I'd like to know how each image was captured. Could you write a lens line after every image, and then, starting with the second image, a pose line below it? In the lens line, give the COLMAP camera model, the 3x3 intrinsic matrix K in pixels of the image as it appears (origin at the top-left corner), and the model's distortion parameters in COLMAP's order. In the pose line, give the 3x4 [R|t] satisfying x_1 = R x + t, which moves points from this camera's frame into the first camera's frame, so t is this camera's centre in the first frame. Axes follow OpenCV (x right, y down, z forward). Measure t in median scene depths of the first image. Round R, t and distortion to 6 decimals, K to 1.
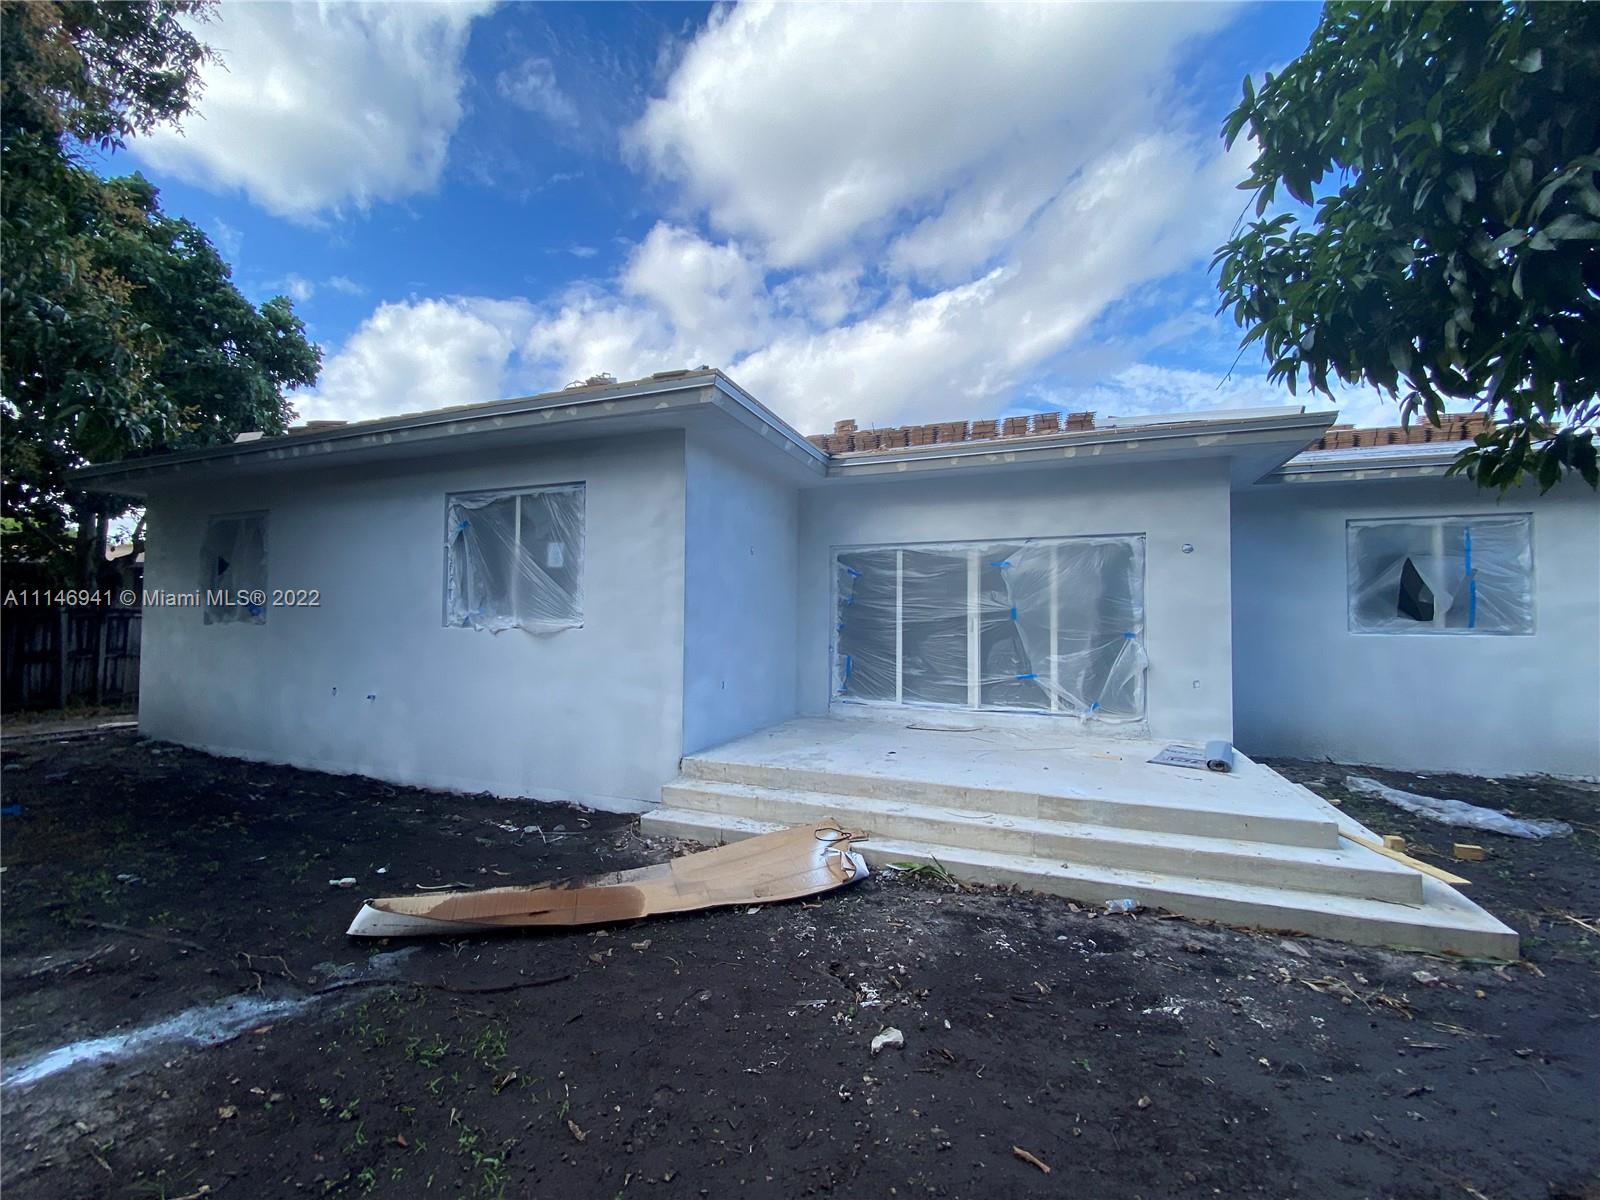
lens RADIAL K [[632.1, 0, 800.0], [0, 632.1, 600.0], [0, 0, 1]] dist [0.019940, -0.028021]
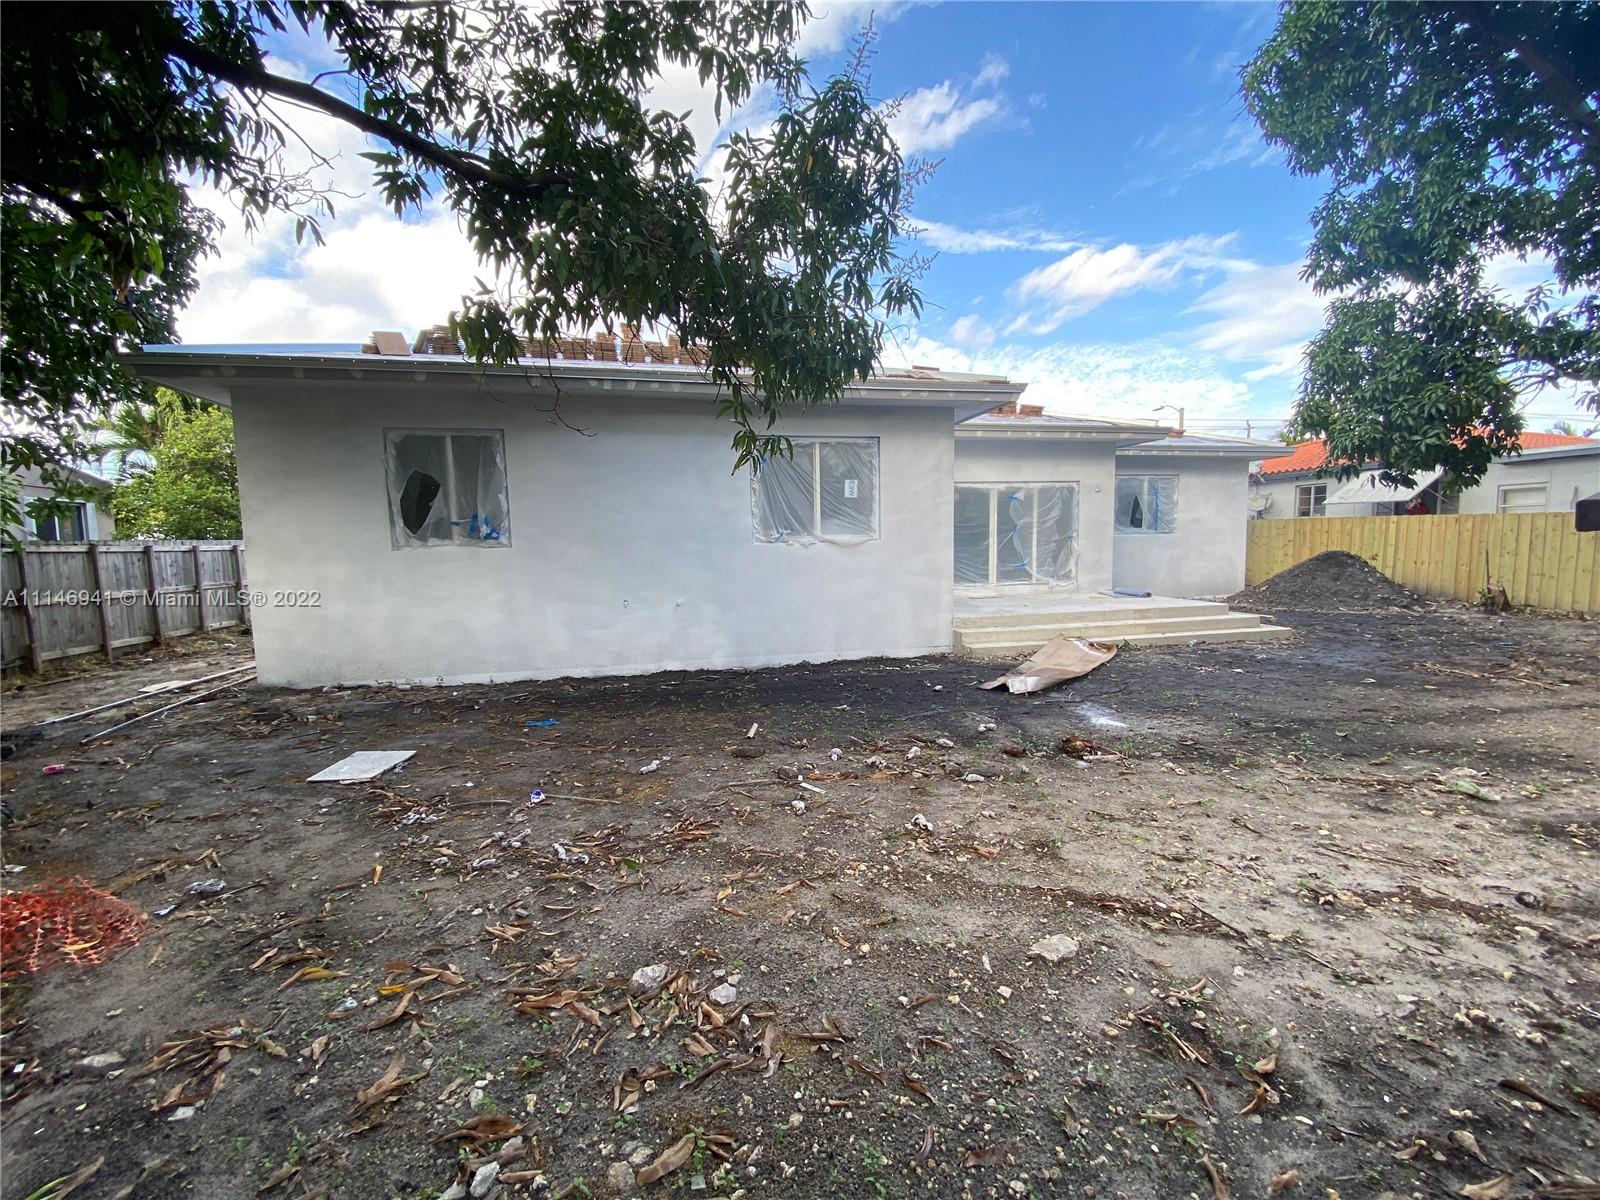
lens RADIAL K [[632.1, 0, 800.0], [0, 632.1, 600.0], [0, 0, 1]] dist [0.019940, -0.028021]
pose [[0.836298, -0.076516, 0.542910, -1.145712], [0.005558, 0.991346, 0.131156, -0.010411], [-0.548247, -0.106668, 0.829486, -0.111582]]
